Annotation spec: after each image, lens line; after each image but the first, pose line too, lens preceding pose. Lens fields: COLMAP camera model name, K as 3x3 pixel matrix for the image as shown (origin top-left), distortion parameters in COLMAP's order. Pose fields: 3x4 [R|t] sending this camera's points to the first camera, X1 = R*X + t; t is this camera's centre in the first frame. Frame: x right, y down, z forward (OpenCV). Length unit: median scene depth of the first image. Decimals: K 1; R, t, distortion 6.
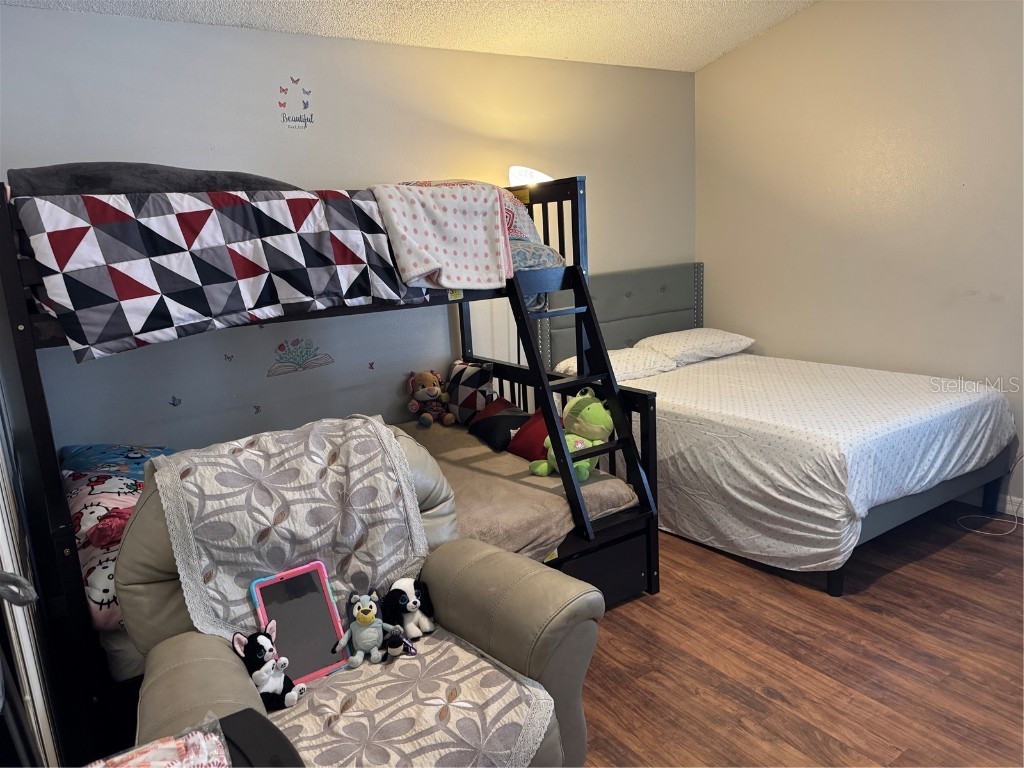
lens RADIAL K [[720.9, 0, 512.0], [0, 720.9, 384.0], [0, 0, 1]] dist [0.073492, -0.095907]
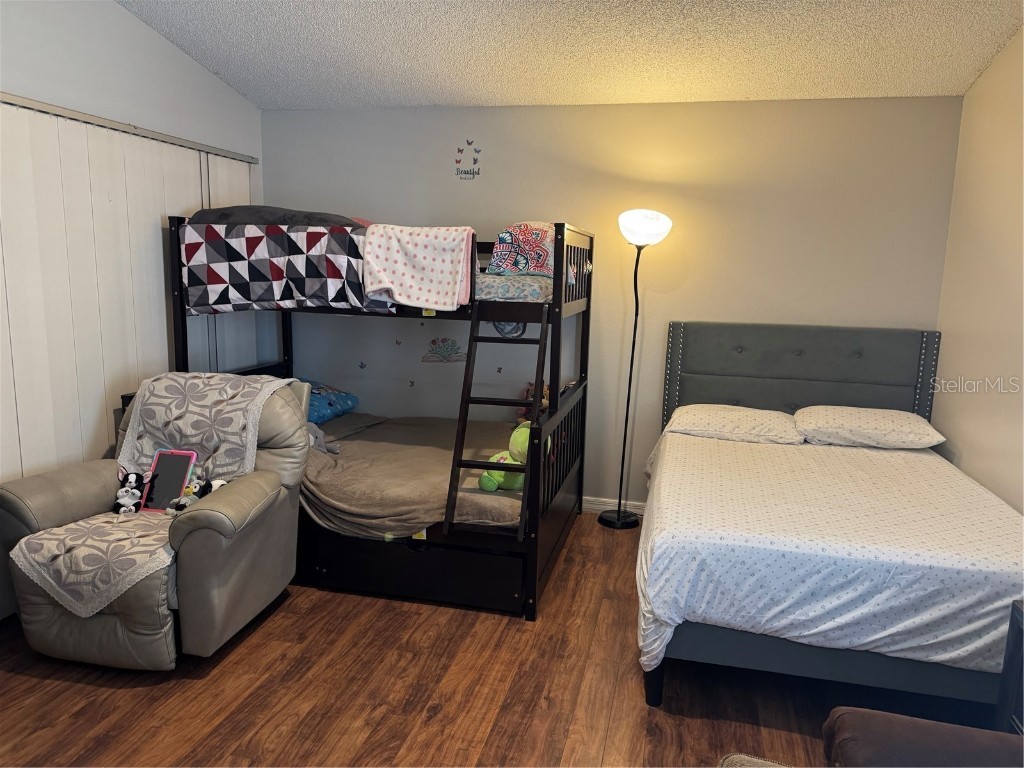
lens RADIAL K [[713.2, 0, 512.0], [0, 713.2, 384.0], [0, 0, 1]] dist [0.119444, -0.193885]
pose [[0.676389, 0.191340, -0.711257, 0.923479], [-0.215539, 0.974814, 0.057269, -0.103531], [0.704301, 0.114567, 0.700596, 0.241126]]
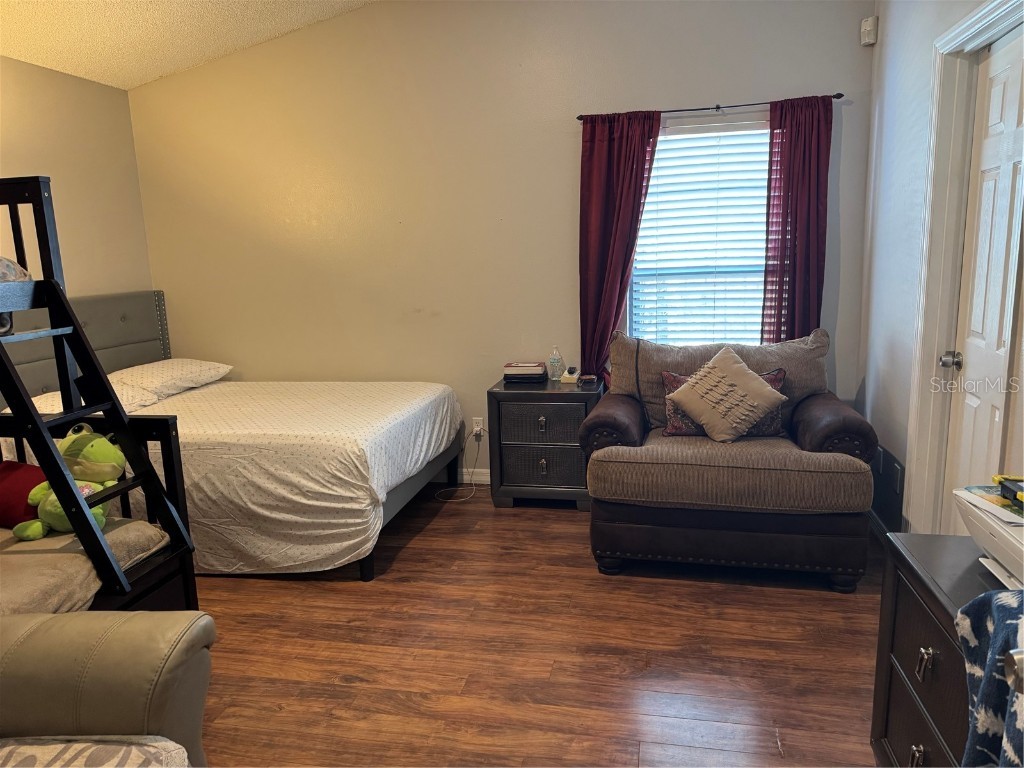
lens RADIAL K [[720.1, 0, 512.0], [0, 720.1, 384.0], [0, 0, 1]] dist [0.056929, -0.068250]
pose [[0.719532, -0.093860, 0.688088, -0.129495], [0.135685, 0.990729, -0.006744, 0.037143], [-0.681075, 0.098216, 0.725596, 0.038325]]
